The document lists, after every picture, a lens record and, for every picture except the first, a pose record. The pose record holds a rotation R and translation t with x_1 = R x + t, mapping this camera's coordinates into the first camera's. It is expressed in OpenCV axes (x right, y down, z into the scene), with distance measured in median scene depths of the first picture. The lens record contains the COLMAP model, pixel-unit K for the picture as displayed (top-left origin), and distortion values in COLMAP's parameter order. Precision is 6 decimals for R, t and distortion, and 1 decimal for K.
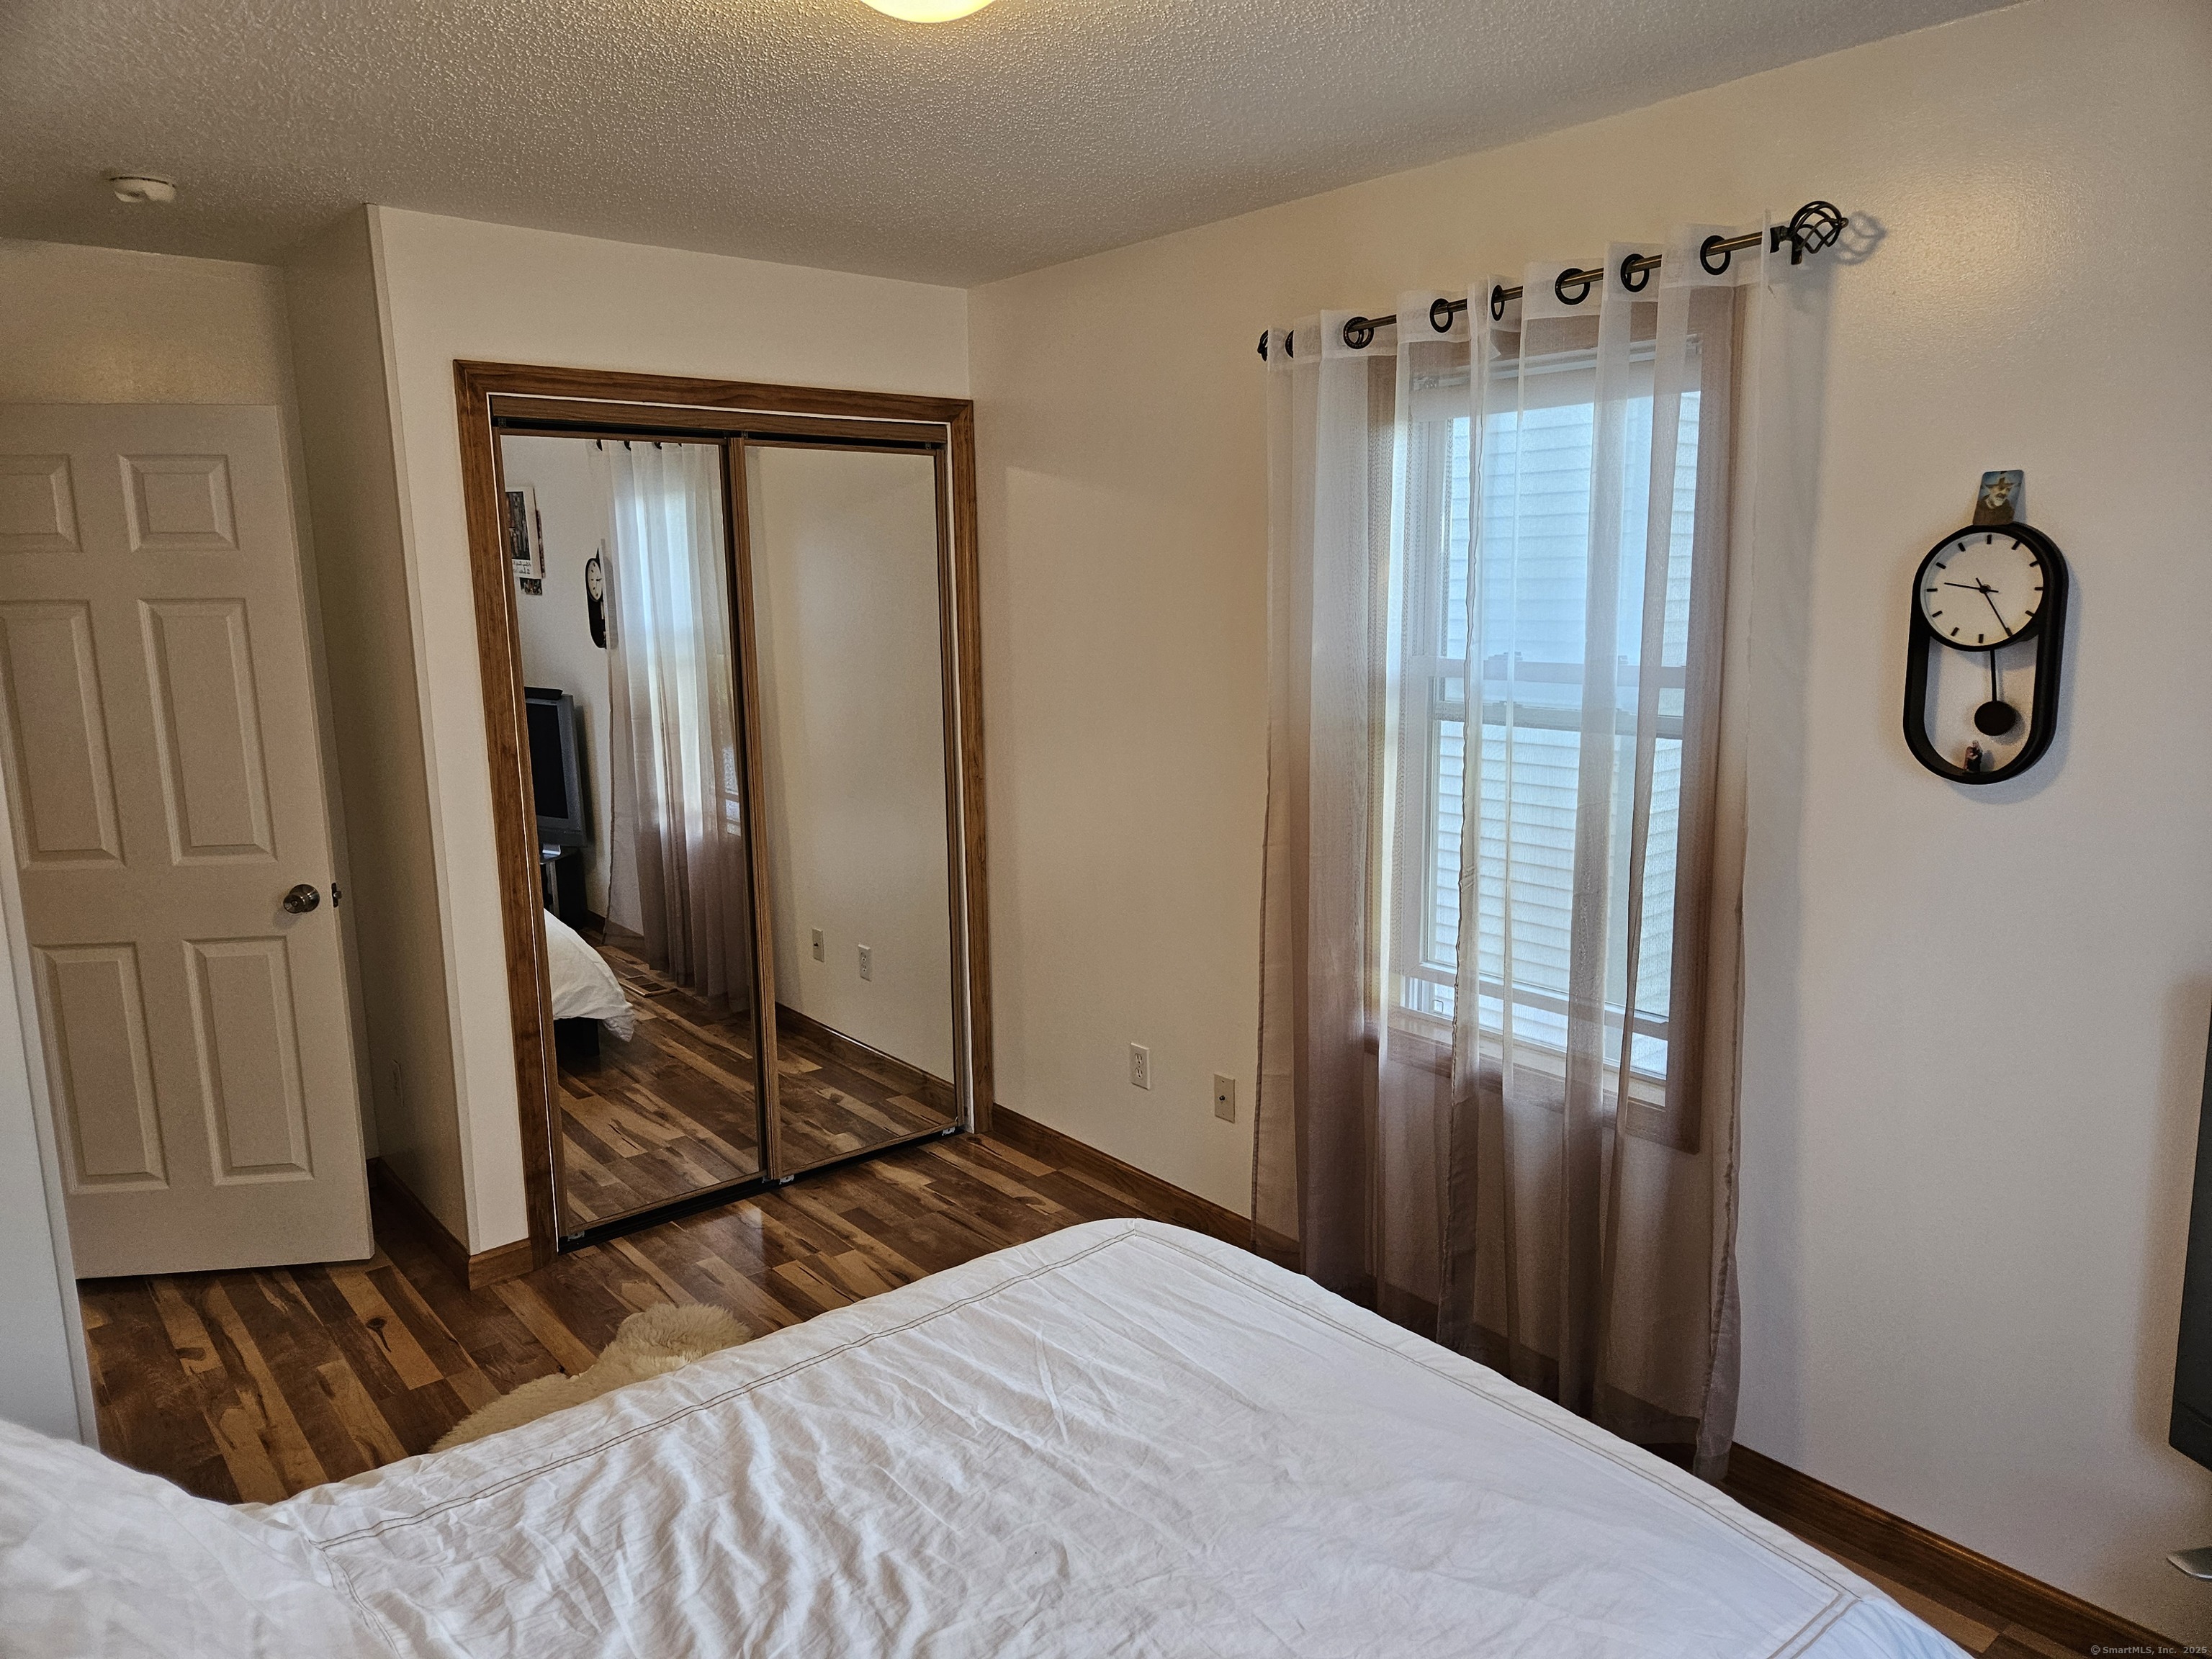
lens RADIAL K [[1479.5, 0, 1106.0], [0, 1479.5, 829.5], [0, 0, 1]] dist [0.080486, -0.060544]
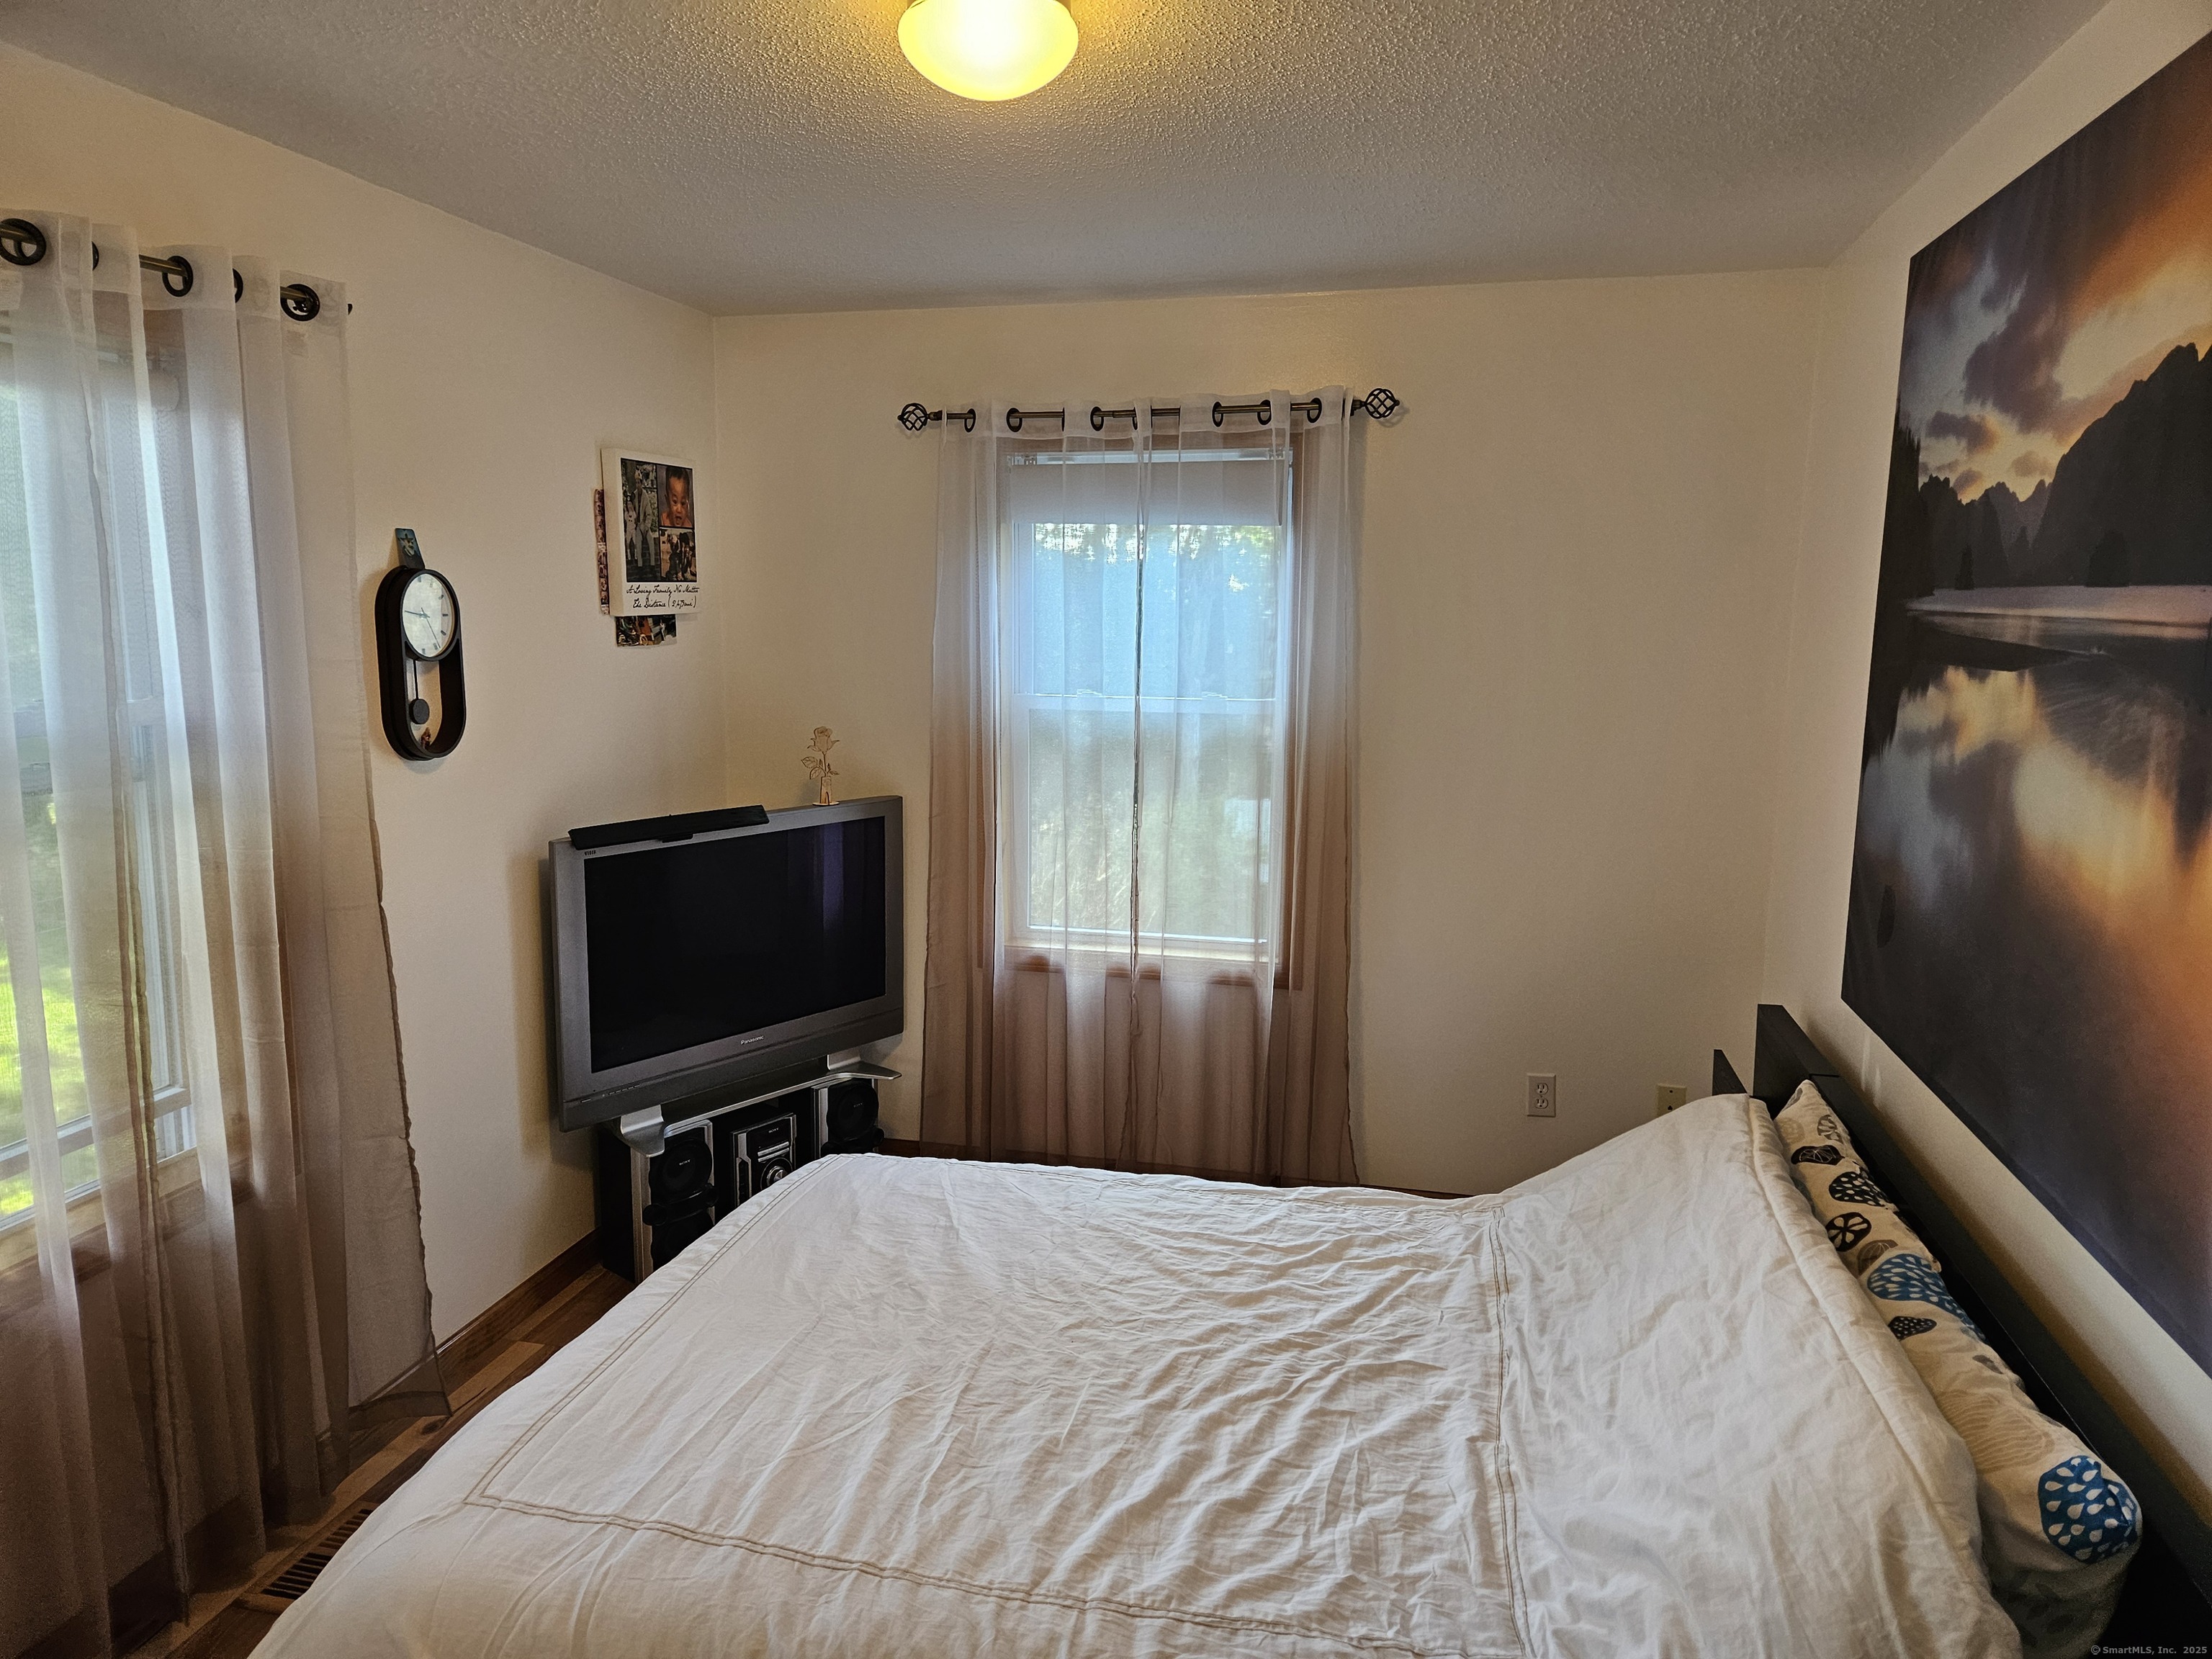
lens RADIAL K [[1479.5, 0, 1106.0], [0, 1479.5, 829.5], [0, 0, 1]] dist [0.080486, -0.060544]
pose [[-0.606532, -0.109691, 0.787456, -1.008776], [0.141755, 0.959648, 0.242862, -0.247162], [-0.782320, 0.258930, -0.566508, 1.560254]]
